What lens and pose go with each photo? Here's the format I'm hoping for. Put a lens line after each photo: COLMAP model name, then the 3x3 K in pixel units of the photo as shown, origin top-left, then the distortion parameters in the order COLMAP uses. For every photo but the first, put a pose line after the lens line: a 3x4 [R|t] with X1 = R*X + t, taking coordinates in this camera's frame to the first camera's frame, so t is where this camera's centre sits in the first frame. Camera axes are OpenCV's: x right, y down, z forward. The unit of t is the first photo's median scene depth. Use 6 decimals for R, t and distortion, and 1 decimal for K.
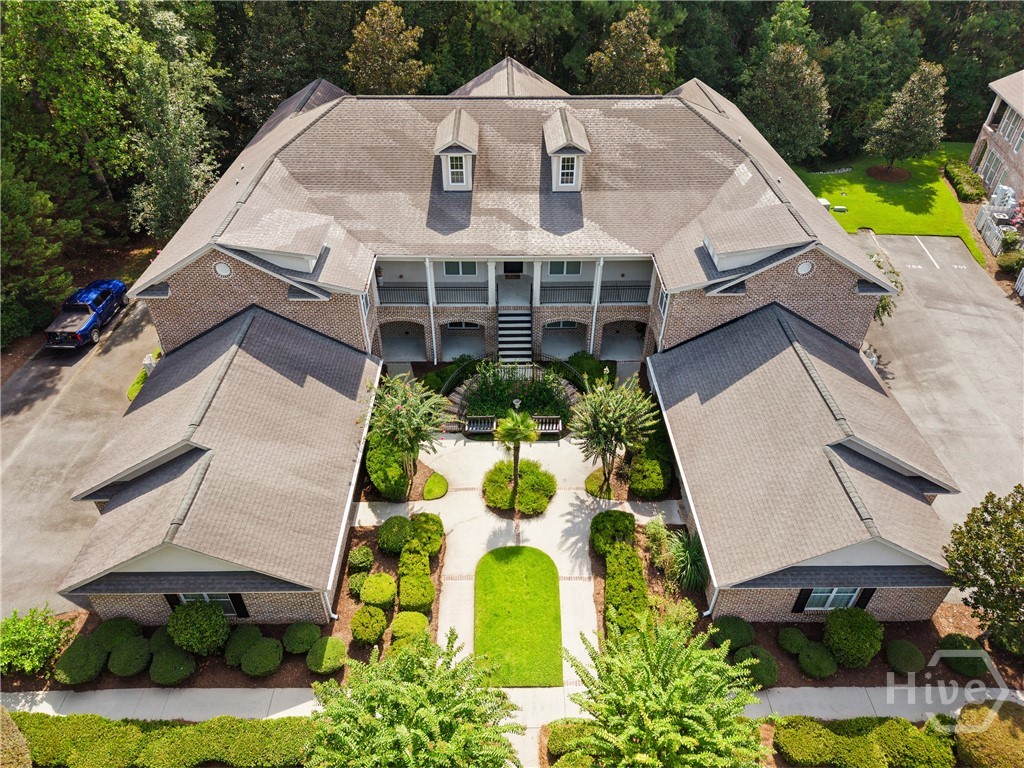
lens RADIAL K [[681.7, 0, 511.7], [0, 681.7, 388.1], [0, 0, 1]] dist [0.026034, -0.023097]
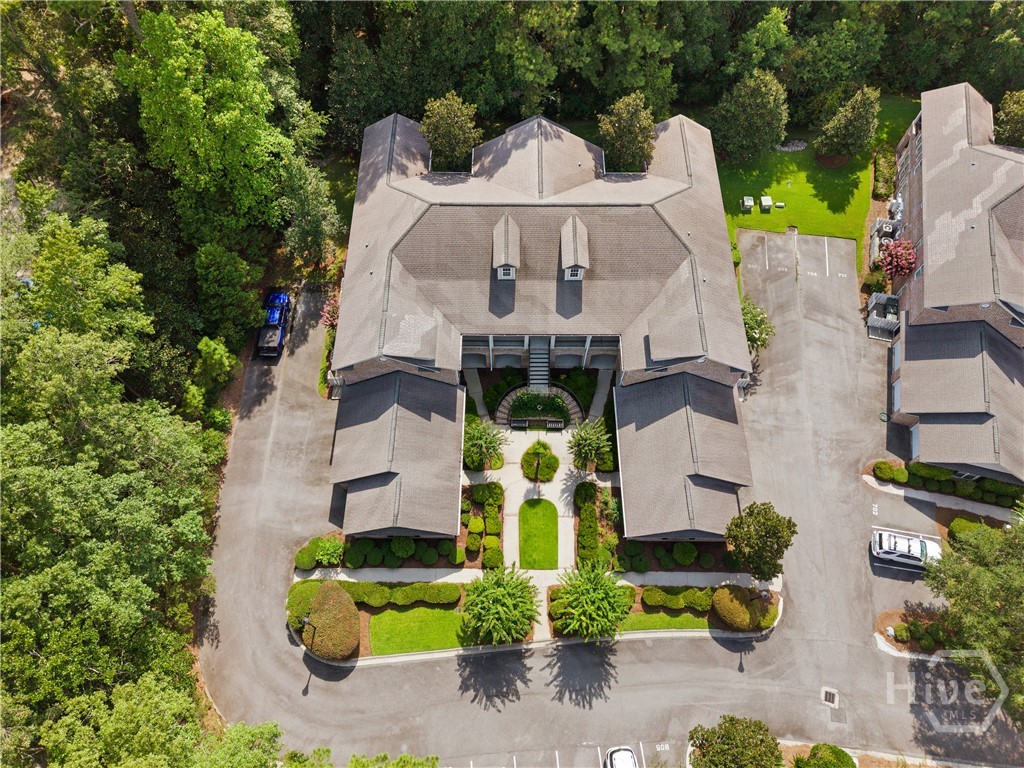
lens RADIAL K [[681.4, 0, 512.0], [0, 681.4, 384.0], [0, 0, 1]] dist [0.076120, -0.106736]
pose [[0.999808, 0.017632, -0.008589, -0.051530], [-0.012747, 0.916996, 0.398692, -0.767634], [0.014906, -0.398506, 0.917045, -0.642216]]
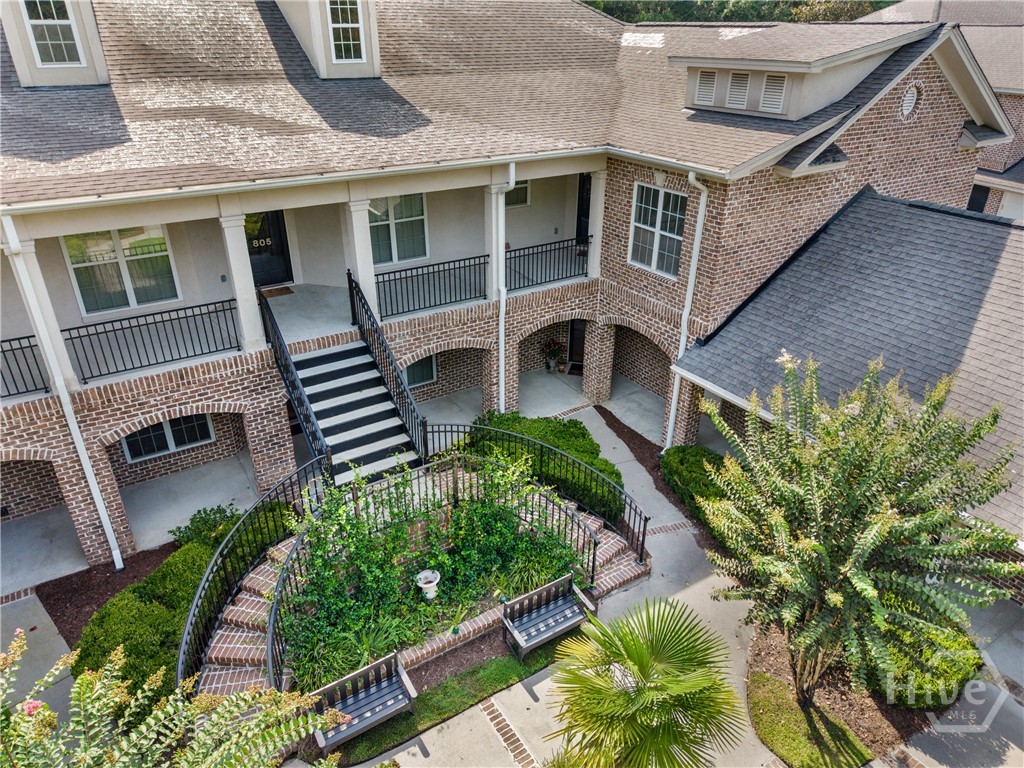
lens RADIAL K [[684.3, 0, 515.2], [0, 684.3, 381.1], [0, 0, 1]] dist [0.005502, -0.001909]
pose [[0.848811, -0.242553, 0.469775, -0.092954], [0.329999, 0.937275, -0.112326, -0.020494], [-0.413063, 0.250369, 0.875611, 0.668756]]
